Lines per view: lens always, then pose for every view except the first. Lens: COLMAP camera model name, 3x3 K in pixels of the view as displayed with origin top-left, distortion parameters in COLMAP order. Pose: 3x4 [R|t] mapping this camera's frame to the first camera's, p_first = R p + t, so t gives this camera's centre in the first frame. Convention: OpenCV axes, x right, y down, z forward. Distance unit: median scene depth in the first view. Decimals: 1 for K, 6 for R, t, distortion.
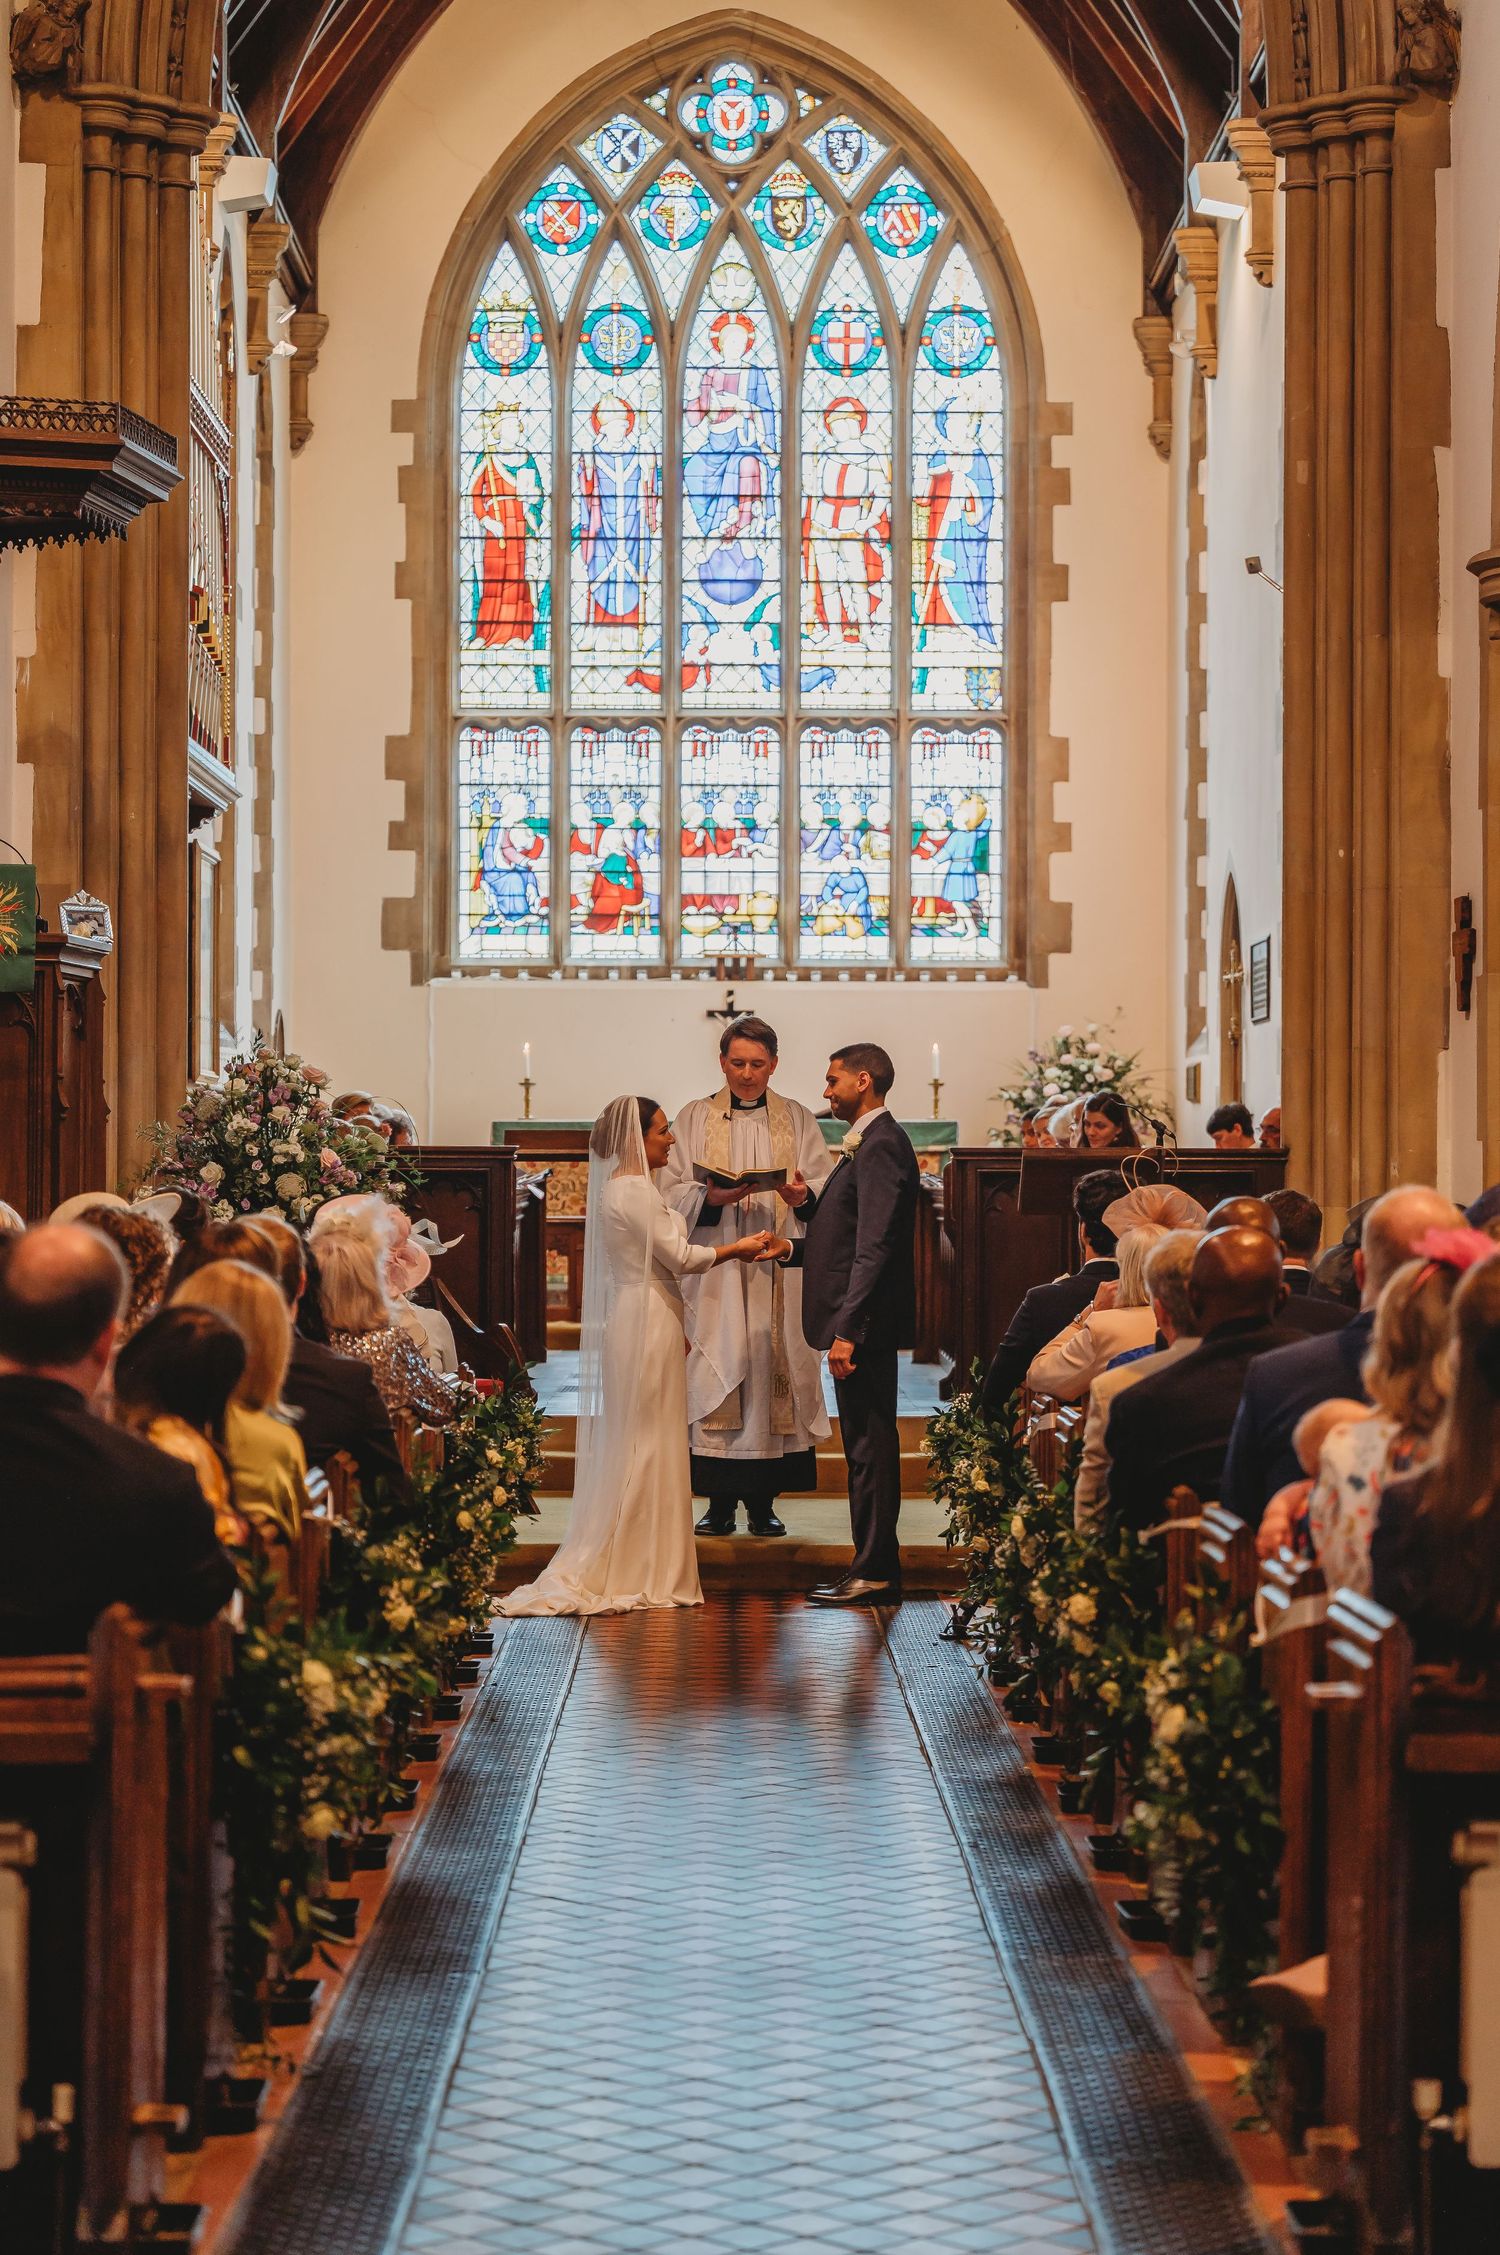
lens RADIAL K [[4353.3, 0, 750.0], [0, 4353.3, 1127.5], [0, 0, 1]] dist [0.002779, 0.000269]
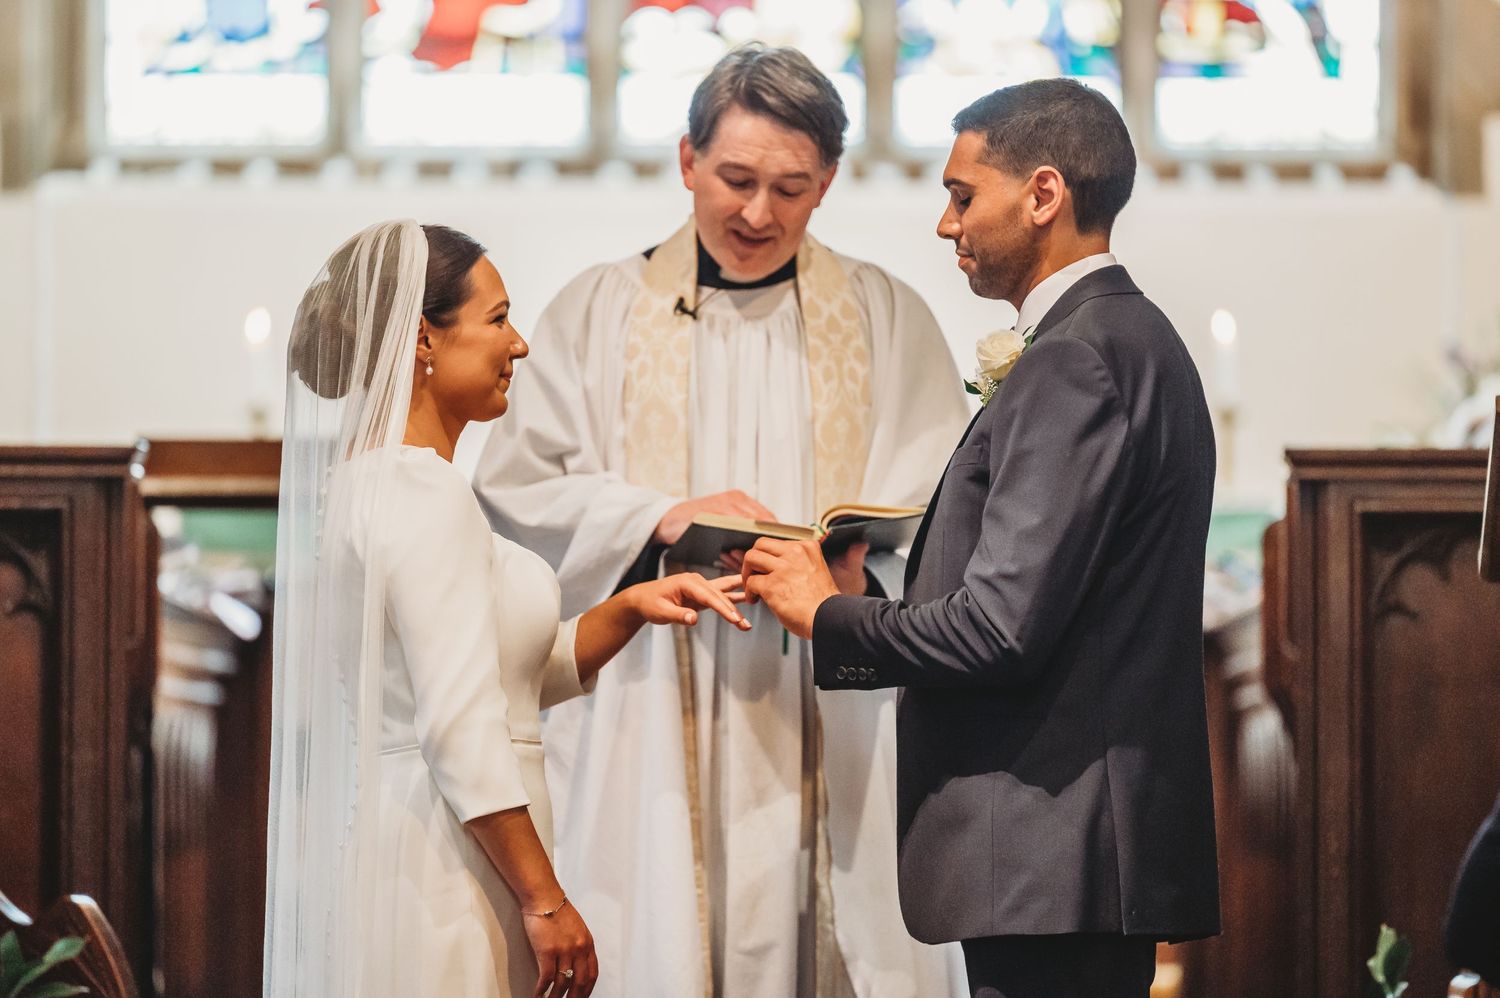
lens RADIAL K [[8686.7, 0, 750.0], [0, 8686.7, 499.0], [0, 0, 1]] dist [0.715249, -9.787708]
pose [[0.999944, -0.003907, -0.009811, 0.004379], [0.003689, 0.999749, -0.022088, 0.016441], [0.009895, 0.022051, 0.999708, 0.142636]]
